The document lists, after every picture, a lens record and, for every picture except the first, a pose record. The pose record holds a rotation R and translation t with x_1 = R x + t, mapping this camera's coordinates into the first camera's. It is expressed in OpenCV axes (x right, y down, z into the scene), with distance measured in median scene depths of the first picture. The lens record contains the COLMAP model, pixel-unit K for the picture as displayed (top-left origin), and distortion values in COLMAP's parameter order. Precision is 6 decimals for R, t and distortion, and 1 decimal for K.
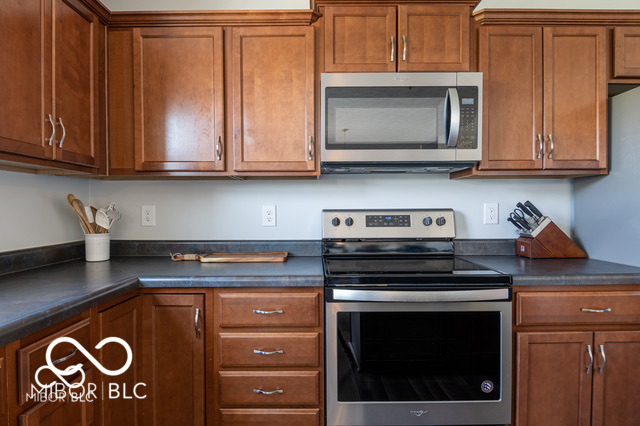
lens RADIAL K [[344.8, 0, 322.3], [0, 344.8, 210.6], [0, 0, 1]] dist [-0.001475, -0.000734]
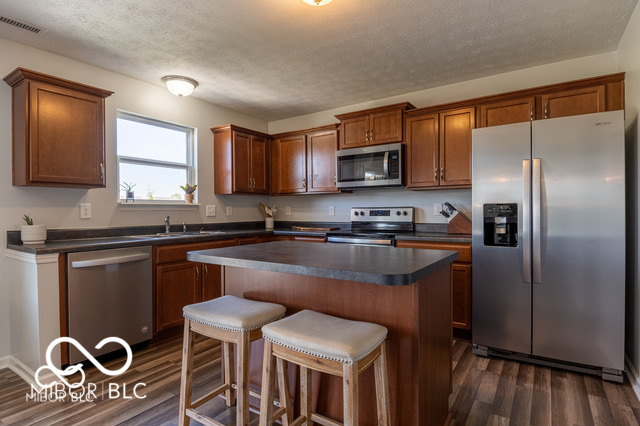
lens RADIAL K [[344.8, 0, 318.3], [0, 344.8, 212.5], [0, 0, 1]] dist [-0.001475, -0.000734]
pose [[0.832556, -0.000275, -0.553942, 1.131899], [0.001333, 0.999998, 0.001508, 0.026067], [0.553940, -0.001994, 0.832554, -0.990315]]
